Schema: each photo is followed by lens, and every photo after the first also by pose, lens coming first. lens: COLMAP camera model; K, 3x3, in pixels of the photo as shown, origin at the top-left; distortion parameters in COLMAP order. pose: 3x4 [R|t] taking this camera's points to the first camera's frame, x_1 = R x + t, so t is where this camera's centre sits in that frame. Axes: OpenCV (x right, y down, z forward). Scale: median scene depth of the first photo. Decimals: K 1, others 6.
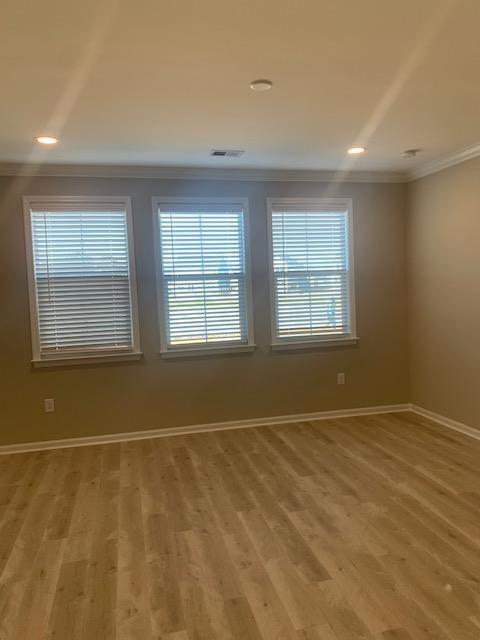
lens RADIAL K [[495.2, 0, 245.0], [0, 495.2, 318.0], [0, 0, 1]] dist [0.022022, -0.024564]
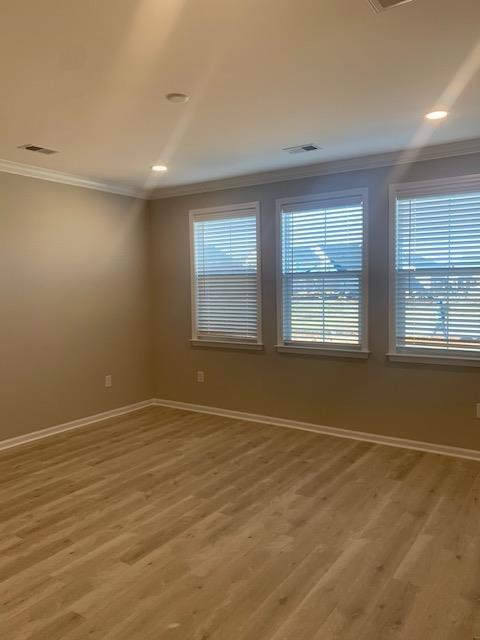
lens RADIAL K [[495.2, 0, 243.9], [0, 495.2, 320.1], [0, 0, 1]] dist [0.022022, -0.024564]
pose [[0.668360, 0.081102, -0.739403, 0.673181], [-0.063335, 0.996633, 0.052067, -0.044127], [0.741136, 0.012030, 0.671247, 0.283822]]
